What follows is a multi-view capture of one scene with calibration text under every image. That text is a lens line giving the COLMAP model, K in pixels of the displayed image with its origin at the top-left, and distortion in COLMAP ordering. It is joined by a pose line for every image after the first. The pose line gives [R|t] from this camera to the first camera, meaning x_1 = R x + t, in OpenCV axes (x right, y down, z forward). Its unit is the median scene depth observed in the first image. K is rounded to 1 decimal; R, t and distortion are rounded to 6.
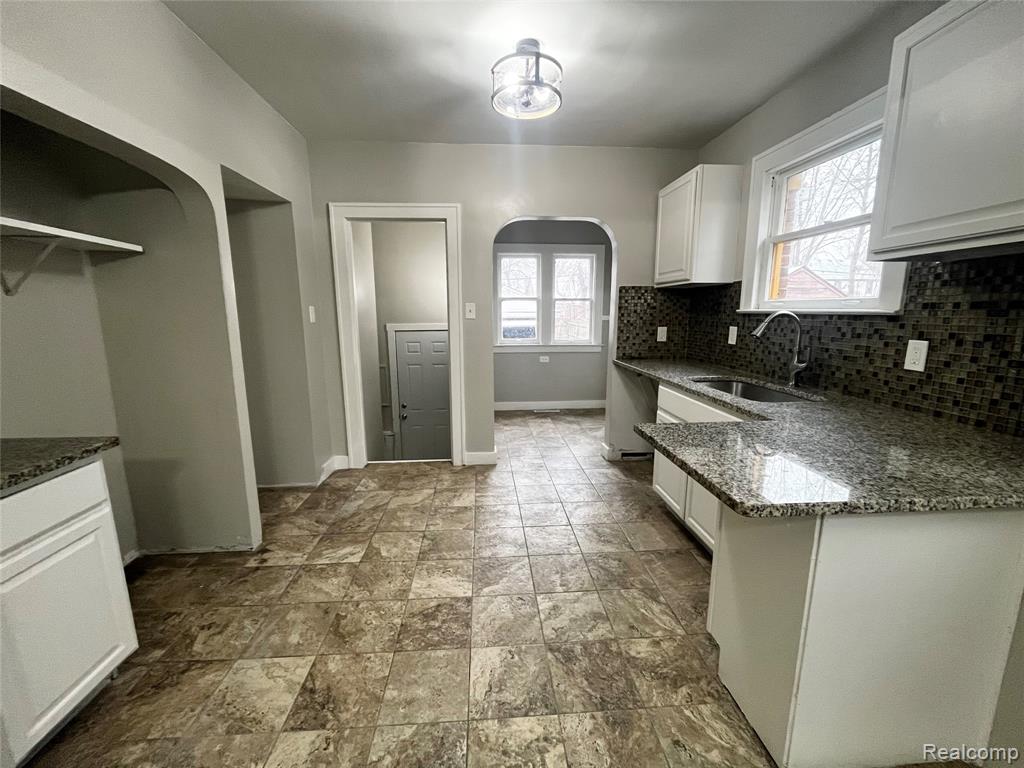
lens RADIAL K [[414.3, 0, 510.9], [0, 414.3, 384.2], [0, 0, 1]] dist [-0.003366, -0.000438]
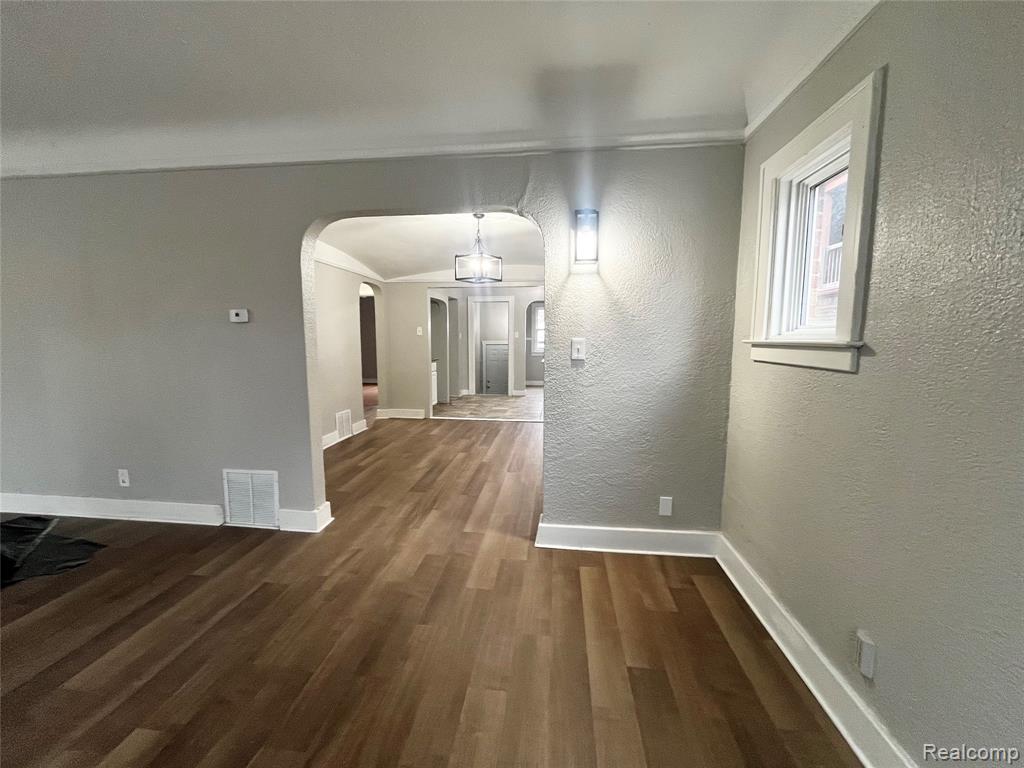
lens RADIAL K [[414.3, 0, 513.9], [0, 414.3, 384.0], [0, 0, 1]] dist [-0.003366, -0.000438]
pose [[0.984092, 0.025300, -0.175848, 0.420020], [-0.036097, 0.997636, -0.058470, 0.338410], [0.173953, 0.063887, 0.982679, -1.845103]]
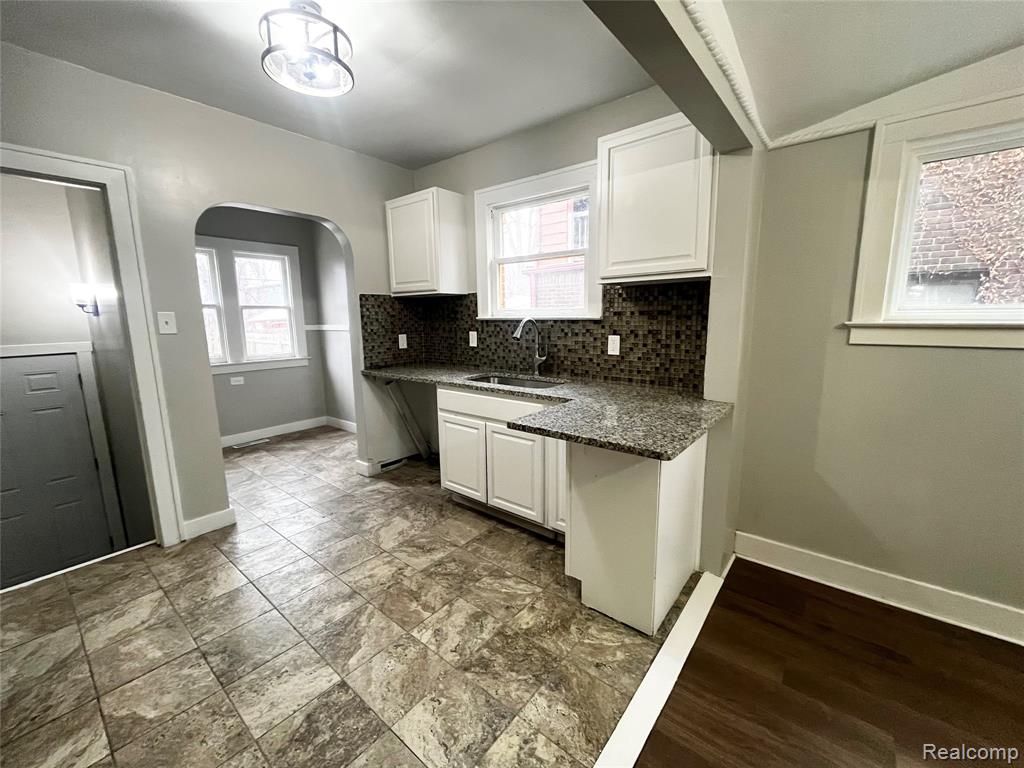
lens RADIAL K [[414.3, 0, 510.7], [0, 414.3, 383.6], [0, 0, 1]] dist [-0.003366, -0.000438]
pose [[0.684921, -0.124840, 0.717842, -0.252431], [0.139115, 0.989494, 0.039349, -0.024343], [-0.715213, 0.072912, 0.695093, 0.117418]]
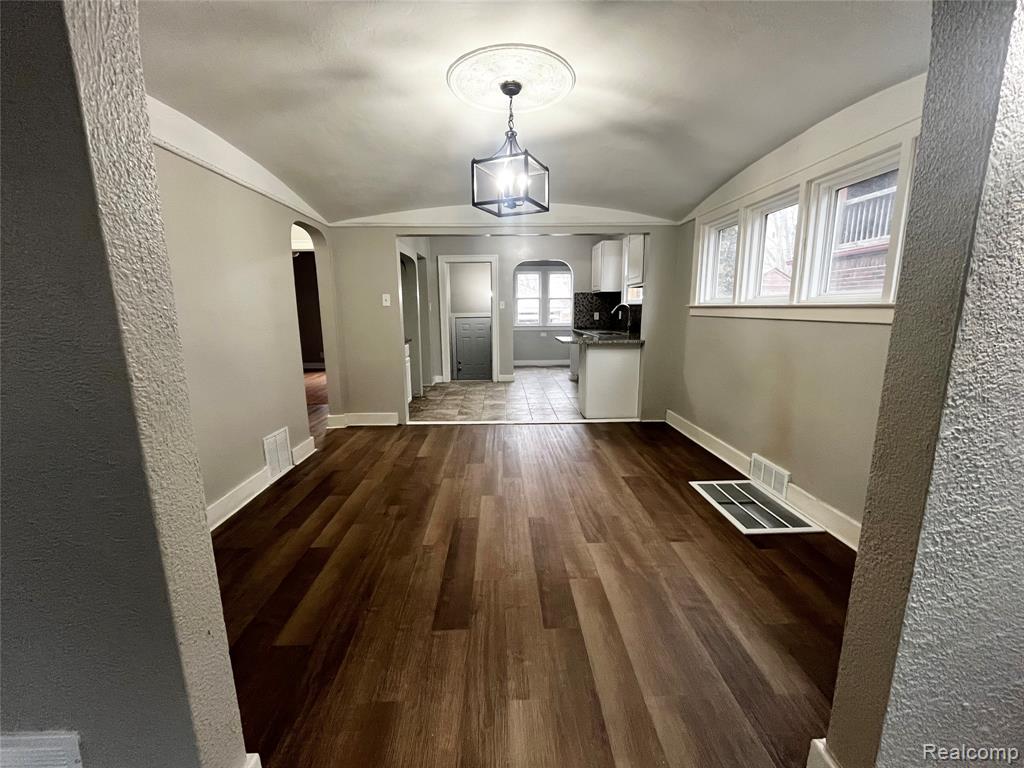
lens RADIAL K [[414.3, 0, 510.7], [0, 414.3, 383.3], [0, 0, 1]] dist [-0.003366, -0.000438]
pose [[0.998904, 0.002920, -0.046710, 0.051420], [-0.002690, 0.999984, 0.004991, 0.241982], [0.046724, -0.004860, 0.998896, -1.270712]]
